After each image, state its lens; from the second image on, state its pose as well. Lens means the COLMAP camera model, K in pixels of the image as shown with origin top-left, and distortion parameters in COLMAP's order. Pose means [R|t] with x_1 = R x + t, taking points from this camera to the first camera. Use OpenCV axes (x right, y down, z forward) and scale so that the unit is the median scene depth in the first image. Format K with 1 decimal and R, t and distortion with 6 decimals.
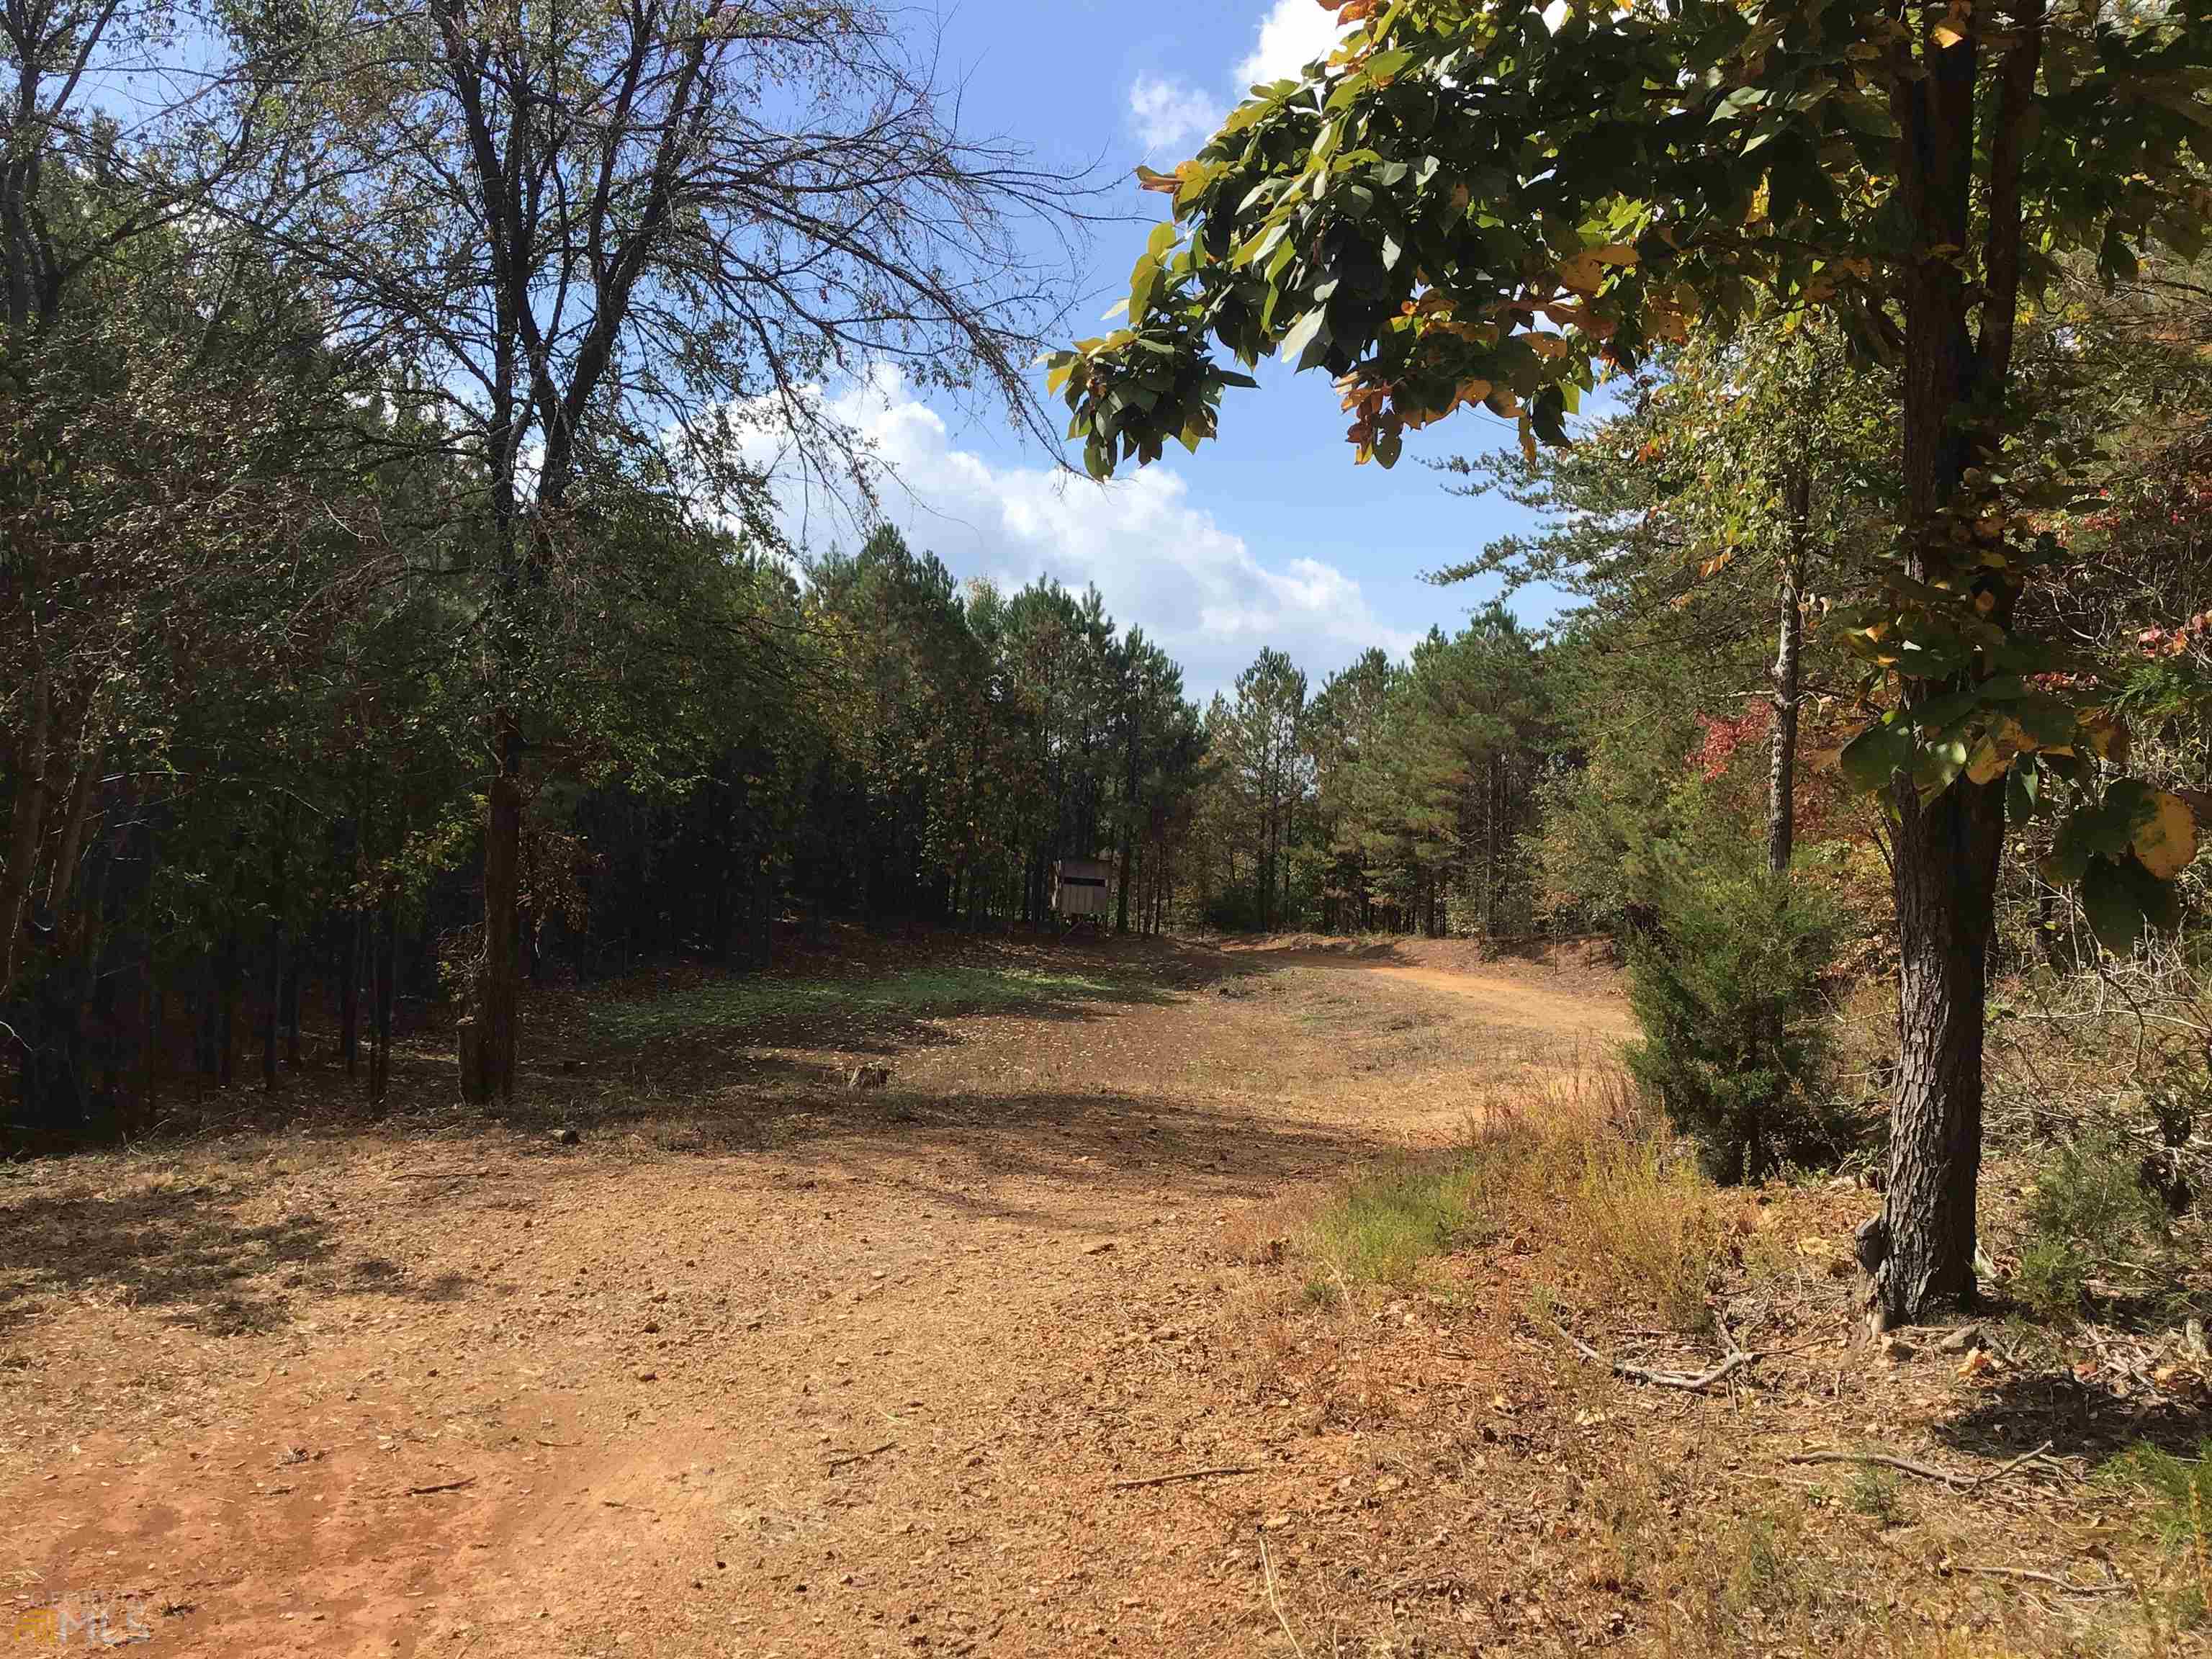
lens RADIAL K [[2000.1, 0, 1109.4], [0, 2000.1, 827.0], [0, 0, 1]] dist [-0.006758, -0.000729]
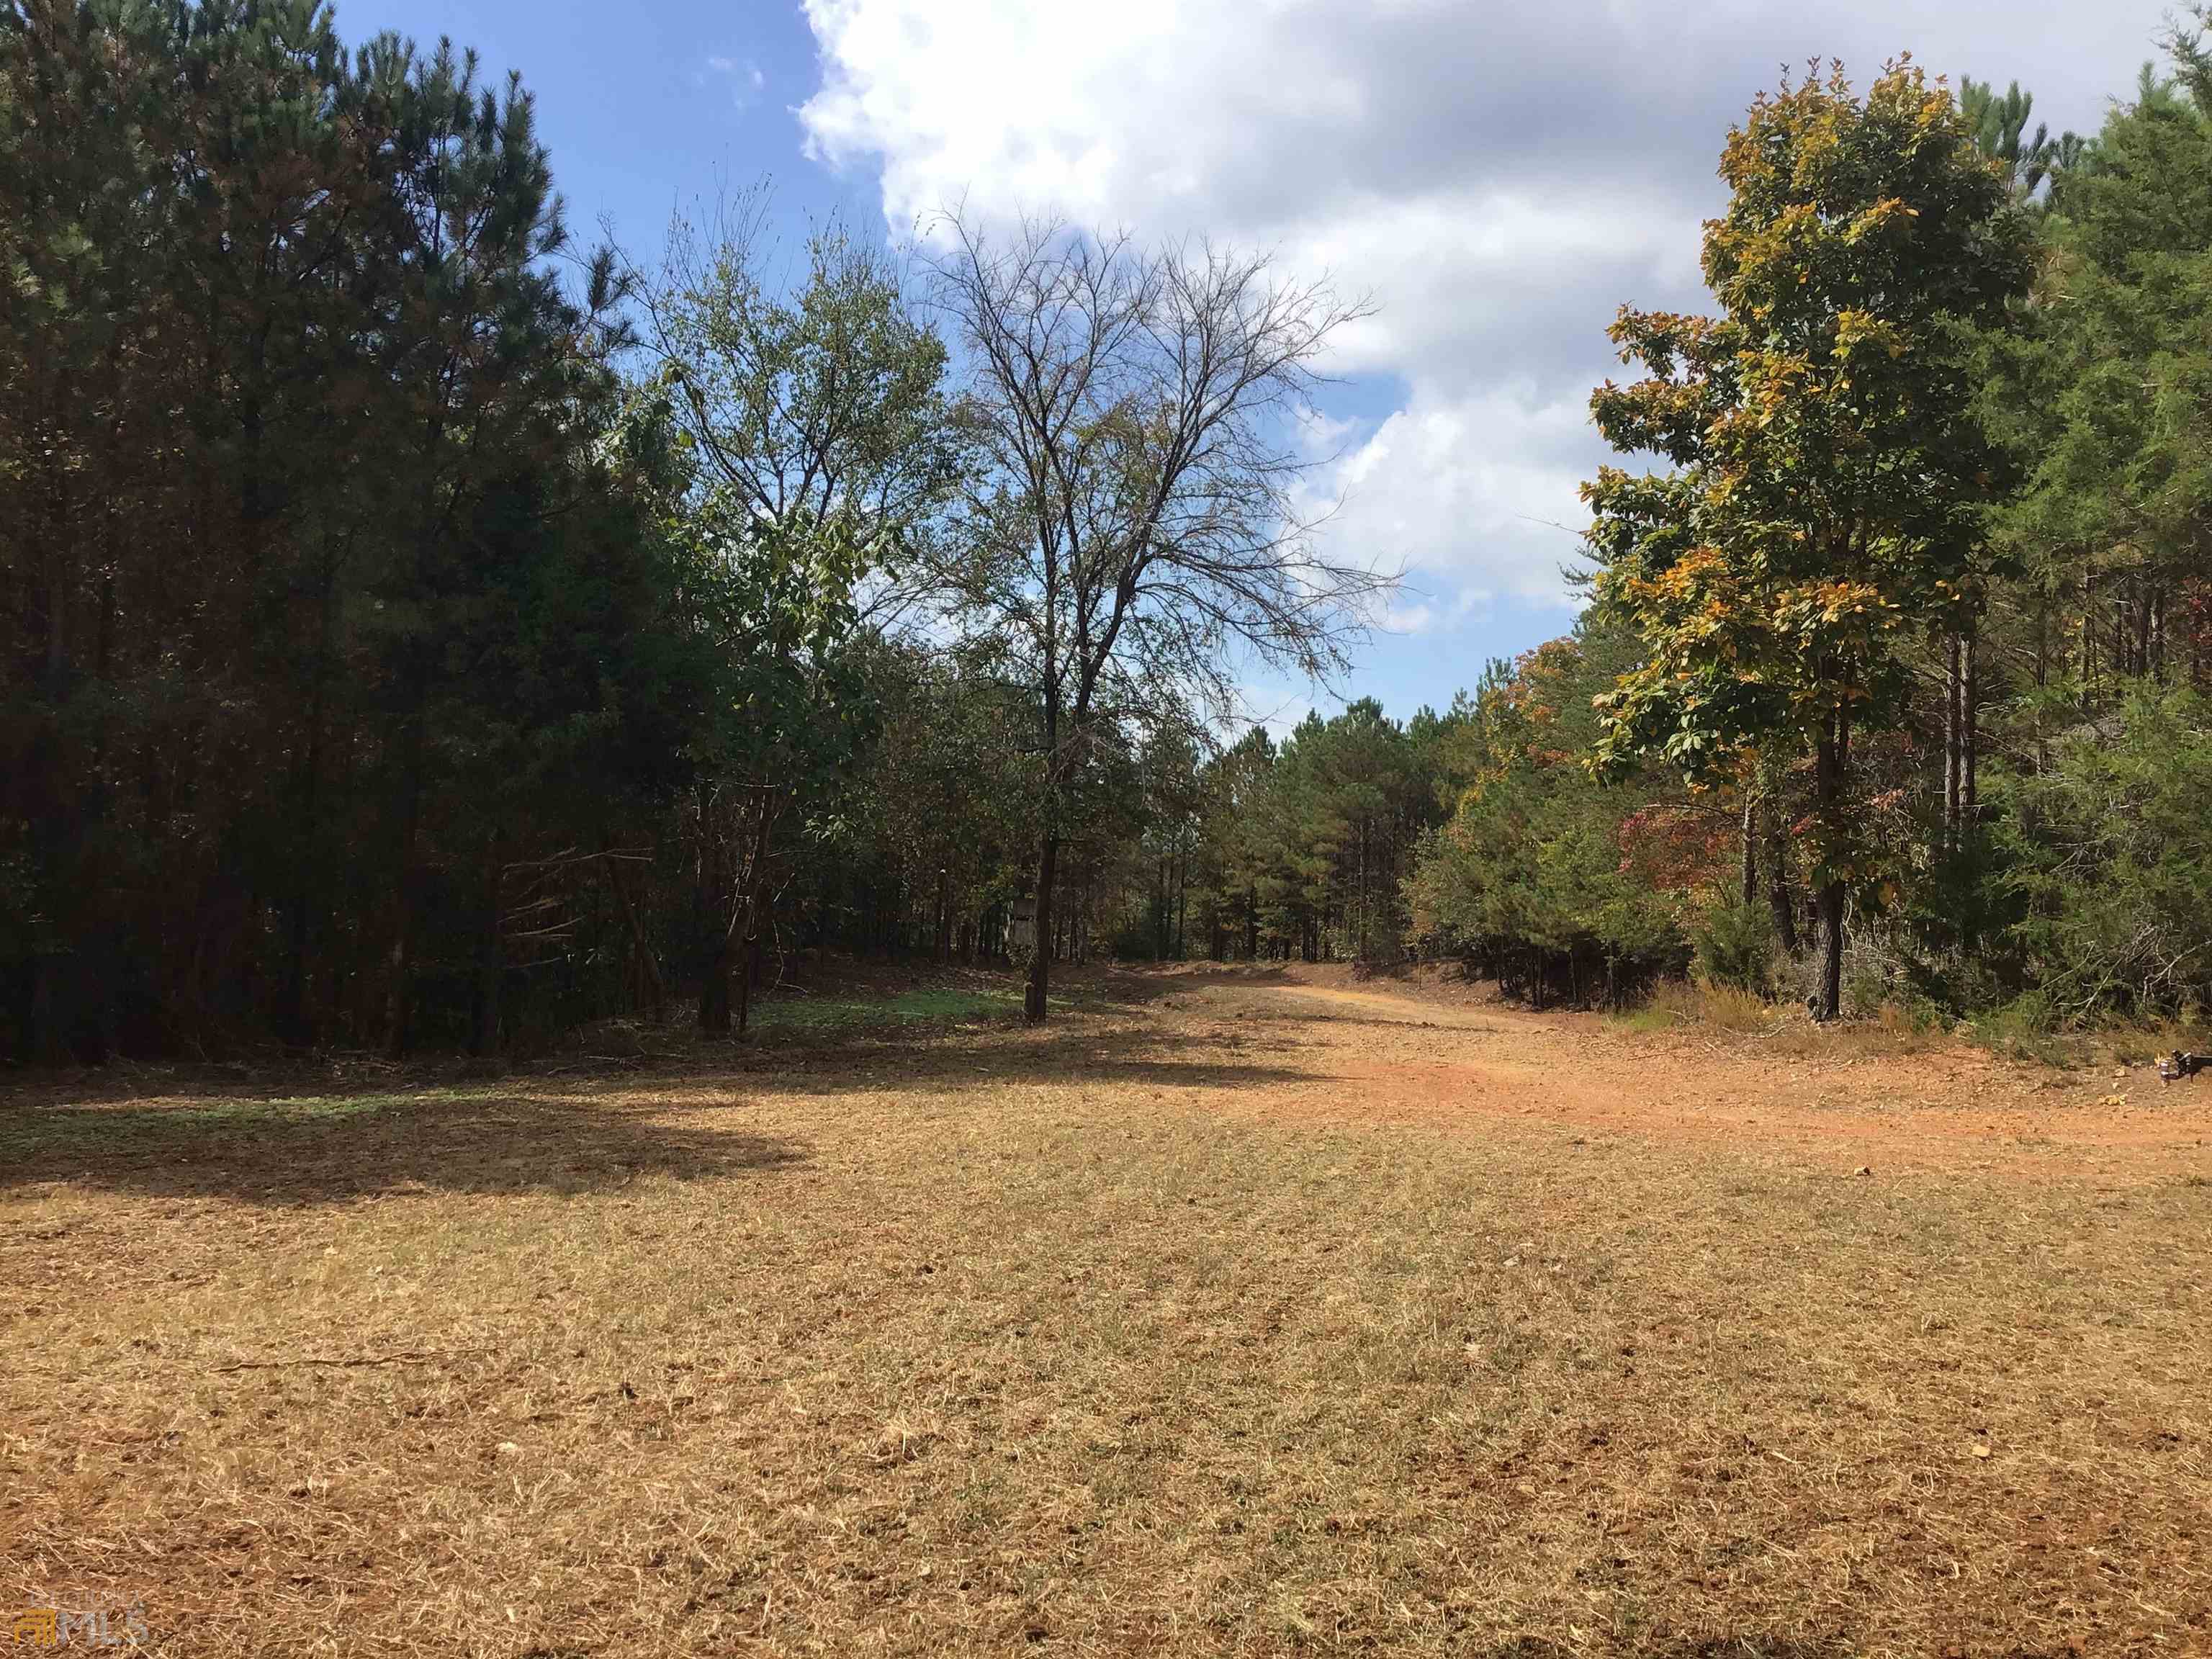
lens RADIAL K [[2000.1, 0, 1103.3], [0, 2000.1, 833.9], [0, 0, 1]] dist [-0.006758, -0.000729]
pose [[0.993547, -0.001104, 0.113415, -0.109947], [0.003097, 0.999844, -0.017399, -0.003141], [-0.113378, 0.017638, 0.993395, -0.218592]]
